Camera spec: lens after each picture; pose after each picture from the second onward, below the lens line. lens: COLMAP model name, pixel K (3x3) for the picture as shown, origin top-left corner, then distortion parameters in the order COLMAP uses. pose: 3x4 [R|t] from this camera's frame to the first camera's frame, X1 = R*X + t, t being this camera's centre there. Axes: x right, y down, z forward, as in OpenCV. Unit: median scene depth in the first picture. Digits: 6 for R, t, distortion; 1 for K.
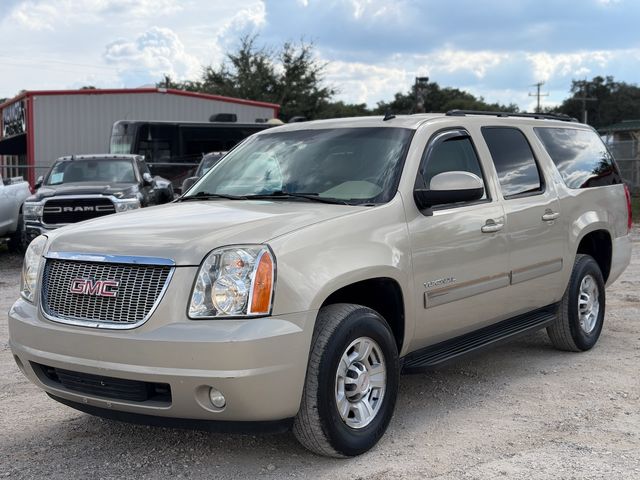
lens RADIAL K [[917.0, 0, 320.0], [0, 917.0, 240.0], [0, 0, 1]] dist [0.135491, -0.035292]
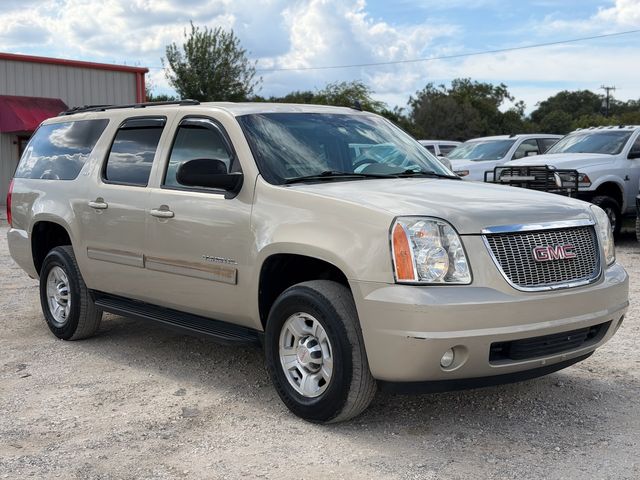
lens RADIAL K [[909.4, 0, 305.7], [0, 909.4, 241.0], [0, 0, 1]] dist [0.206206, 0.009143]
pose [[0.275747, -0.067724, 0.958841, -1.370942], [0.075977, 0.995930, 0.048494, -0.037306], [-0.958223, 0.059478, 0.279770, 0.987536]]
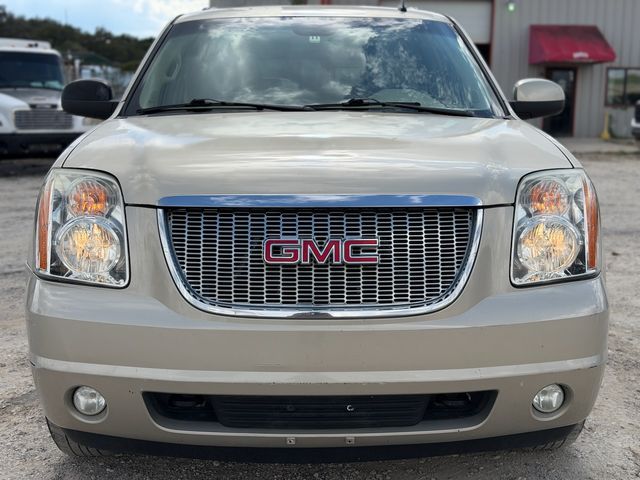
lens RADIAL K [[917.0, 0, 320.0], [0, 917.0, 240.0], [0, 0, 1]] dist [0.135491, -0.035292]
pose [[0.806575, -0.074032, 0.586477, -0.597927], [0.032535, 0.996183, 0.081004, -0.003798], [-0.590235, -0.046255, 0.805905, 0.533639]]
